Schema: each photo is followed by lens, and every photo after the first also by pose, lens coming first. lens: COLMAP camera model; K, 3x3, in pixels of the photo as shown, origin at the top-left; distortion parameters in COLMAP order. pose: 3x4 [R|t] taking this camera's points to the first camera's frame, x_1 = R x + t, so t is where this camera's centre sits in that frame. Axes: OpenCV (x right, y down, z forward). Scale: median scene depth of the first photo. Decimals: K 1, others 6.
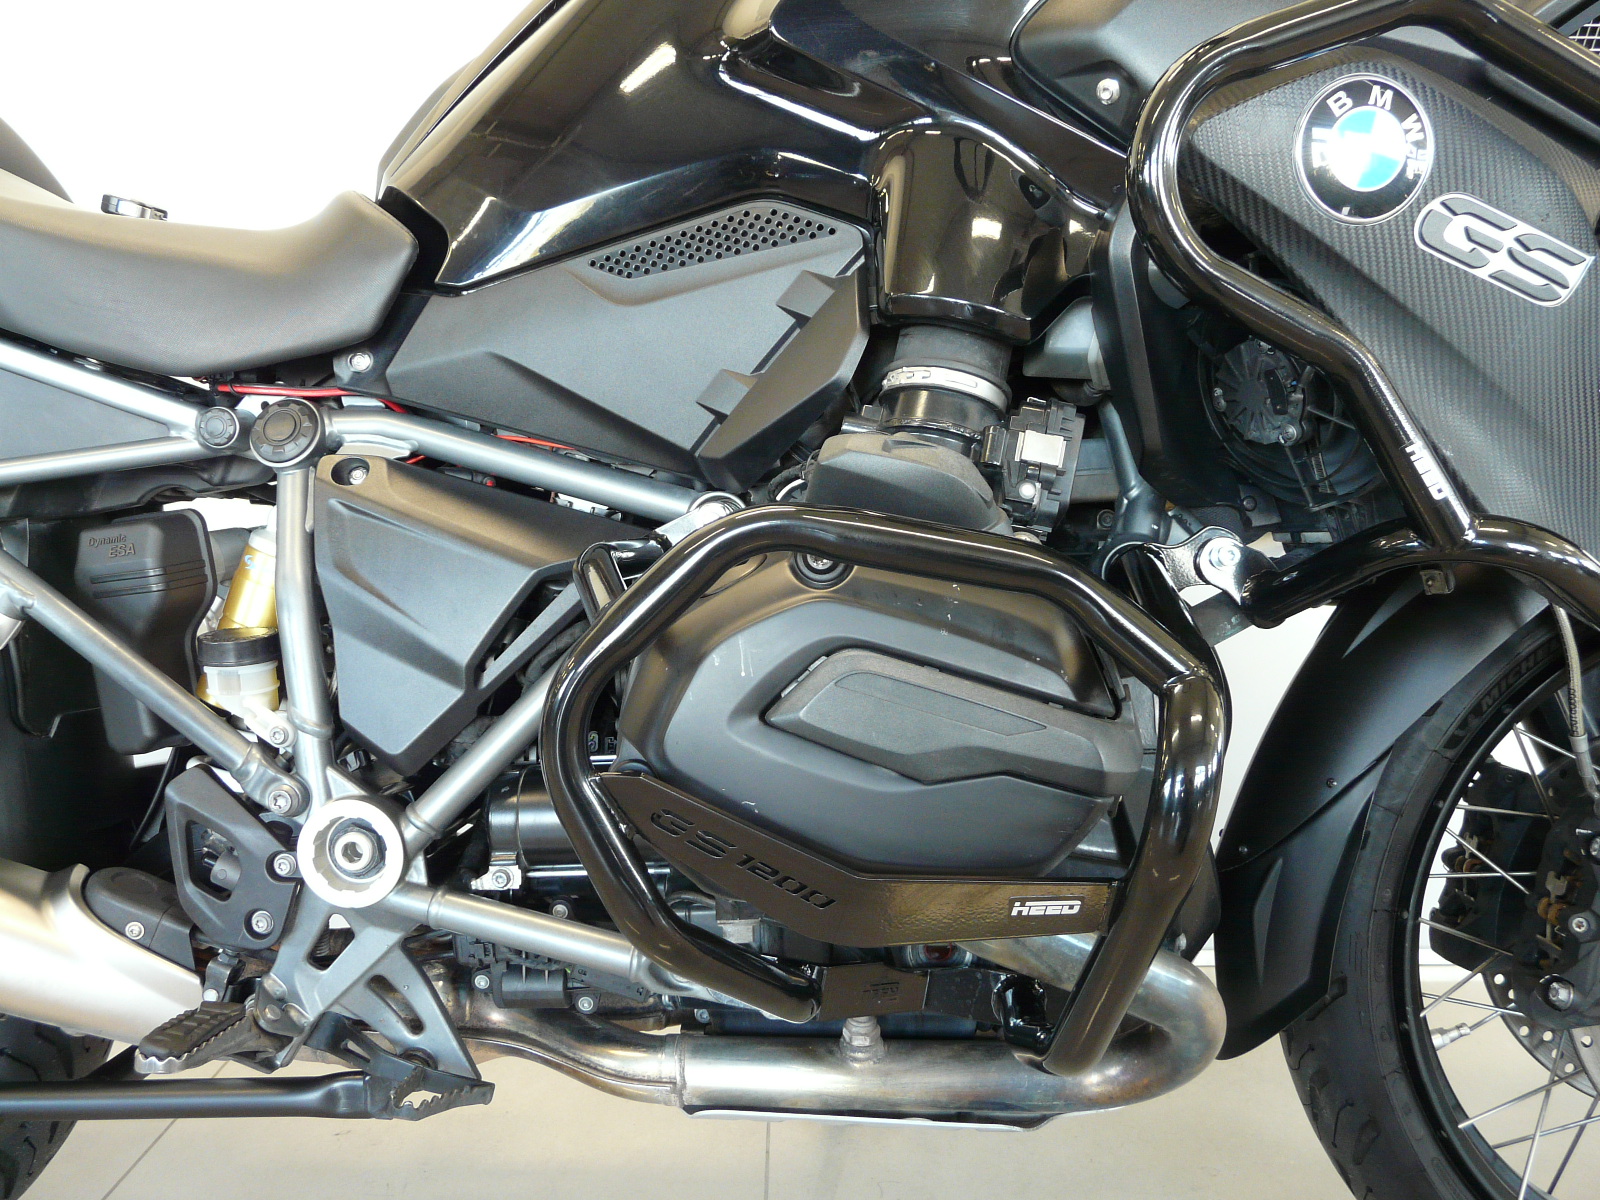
lens RADIAL K [[1329.9, 0, 796.9], [0, 1329.9, 599.0], [0, 0, 1]] dist [-0.085816, 0.107848]
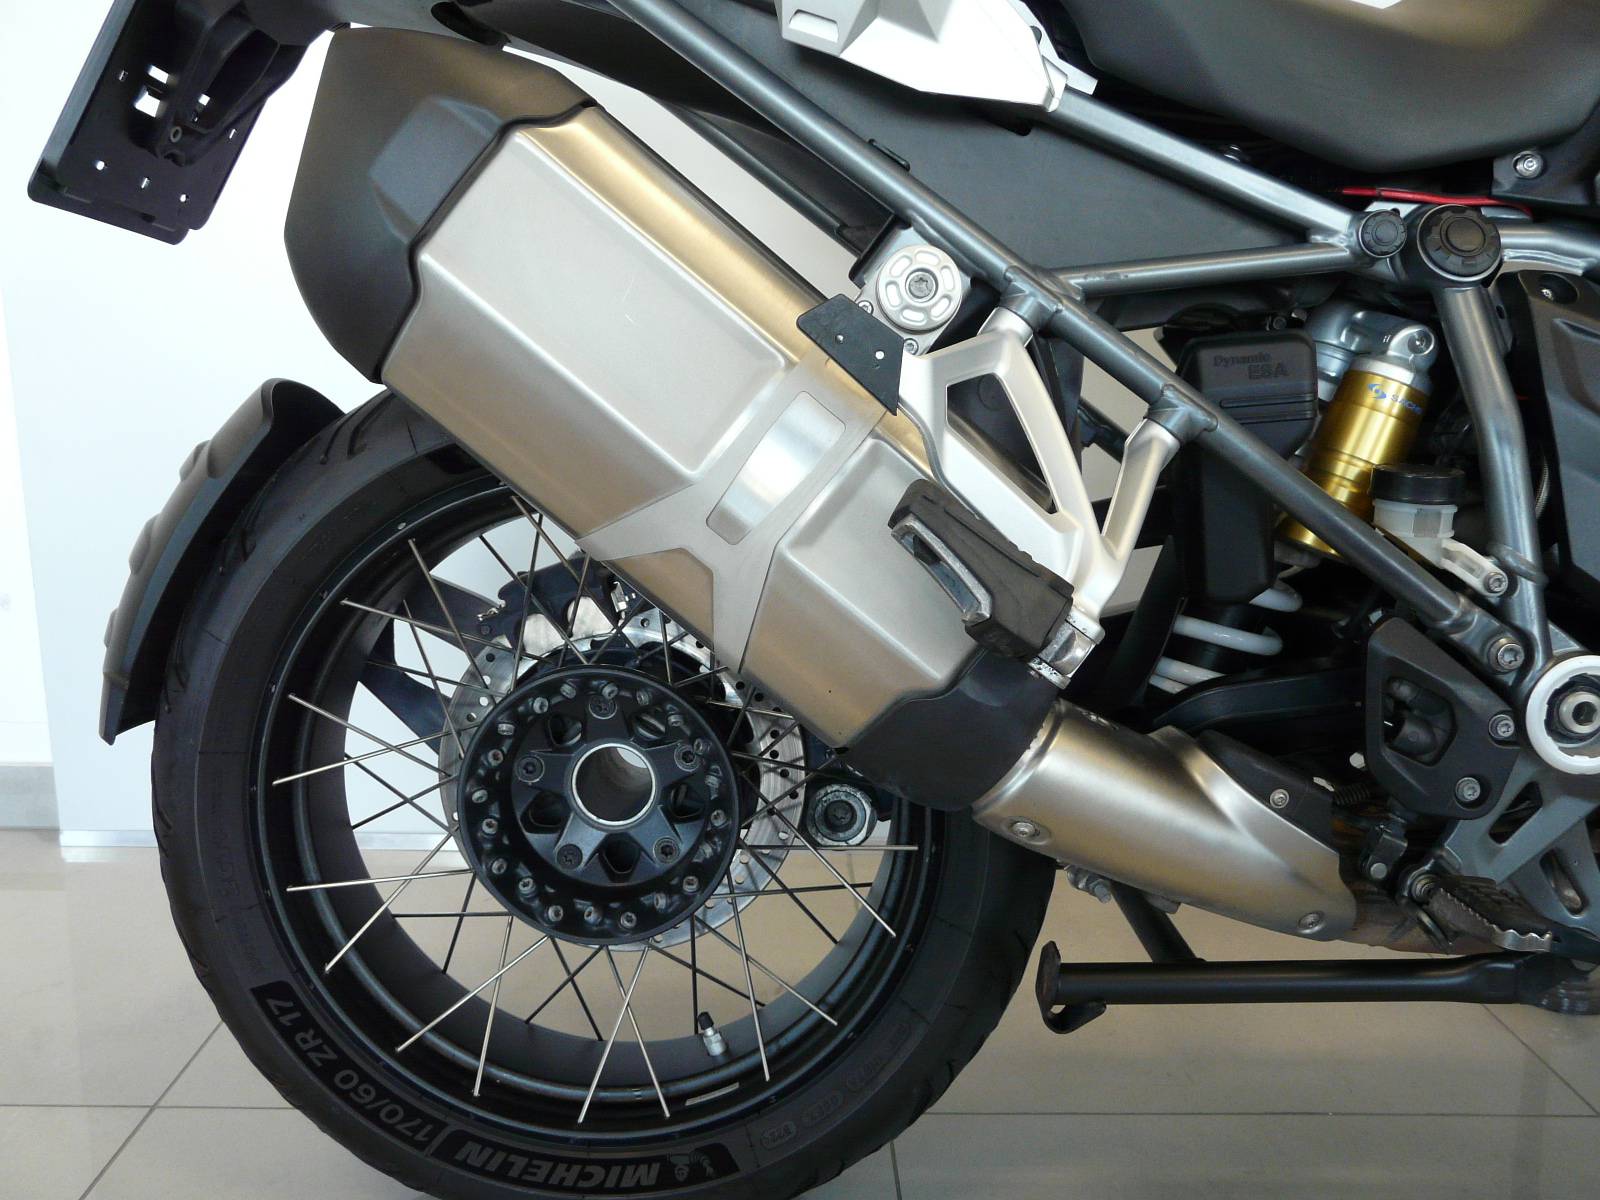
lens RADIAL K [[1329.9, 0, 798.6], [0, 1329.9, 610.3], [0, 0, 1]] dist [-0.085816, 0.107848]
pose [[0.999396, 0.025669, 0.023404, -0.860399], [-0.027380, 0.996734, 0.075972, 0.065478], [-0.021378, -0.076567, 0.996835, 0.117110]]
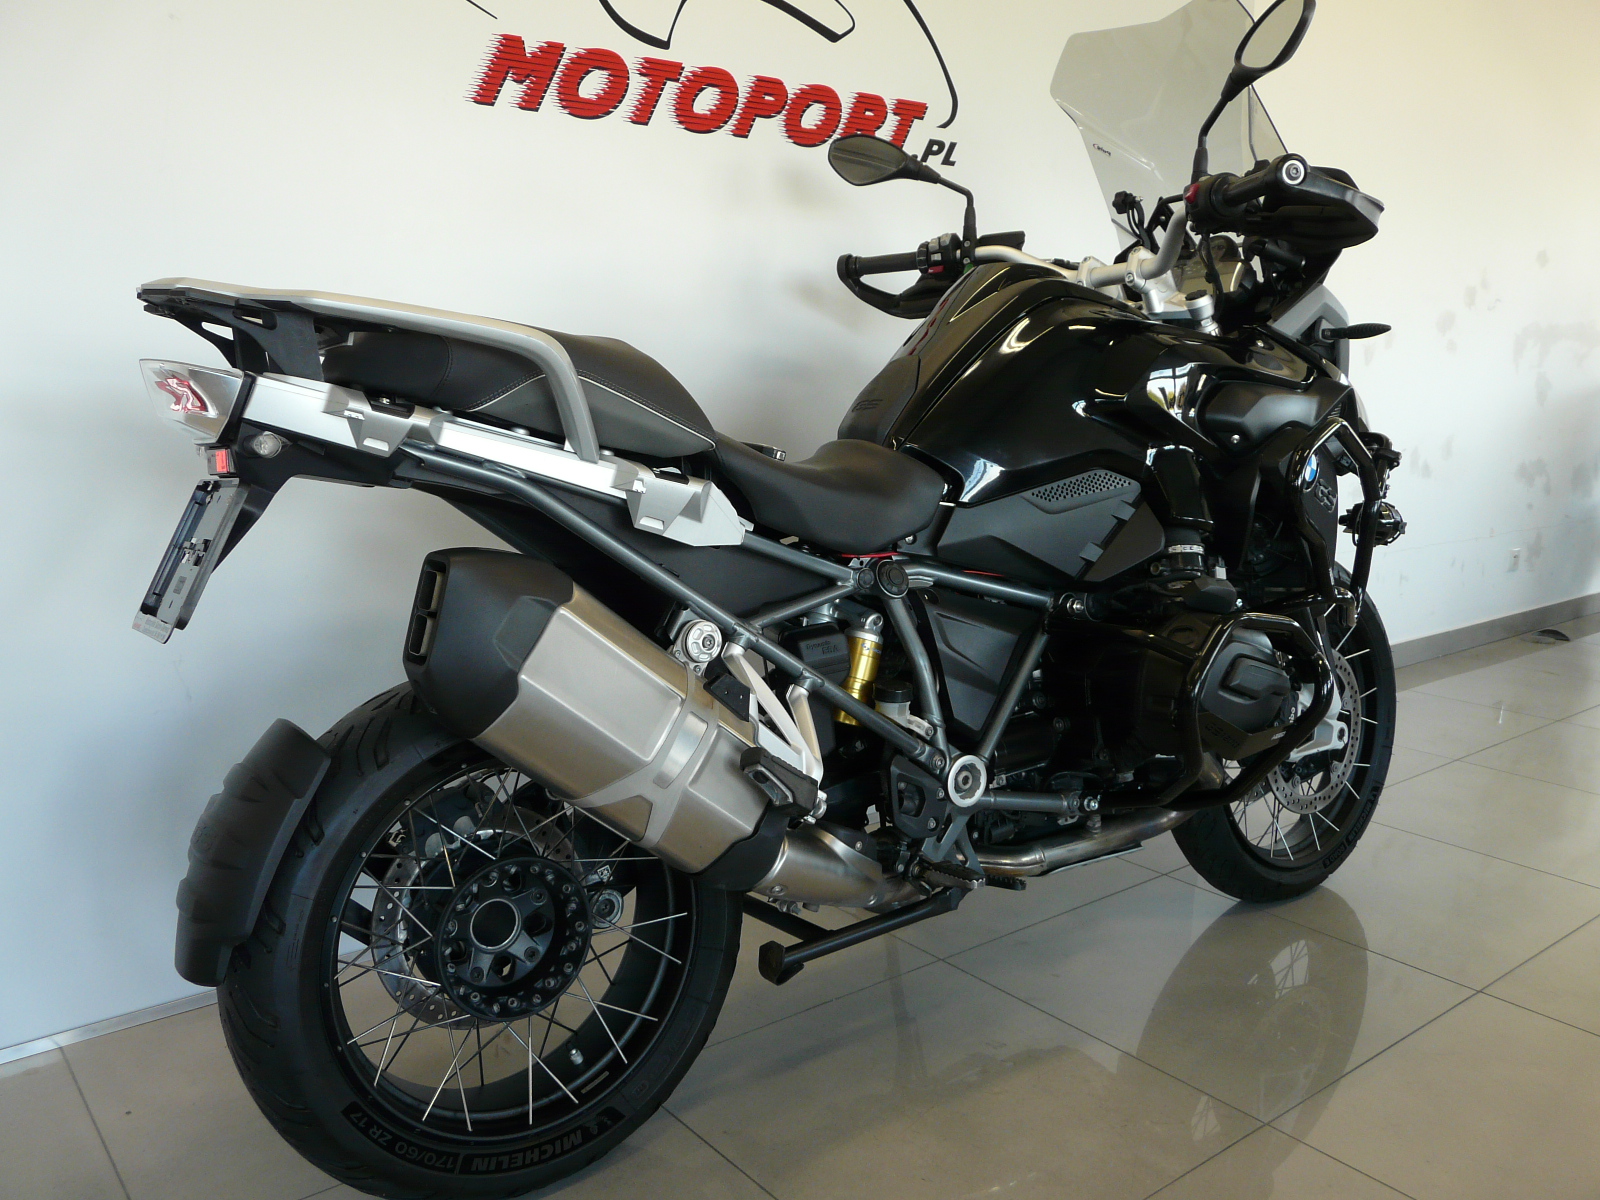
lens RADIAL K [[1329.9, 0, 797.2], [0, 1329.9, 600.5], [0, 0, 1]] dist [-0.085816, 0.107848]
pose [[0.782104, -0.095653, 0.615763, -1.738648], [0.061190, 0.995162, 0.076870, -0.258957], [-0.620136, -0.022442, 0.784173, -0.459231]]
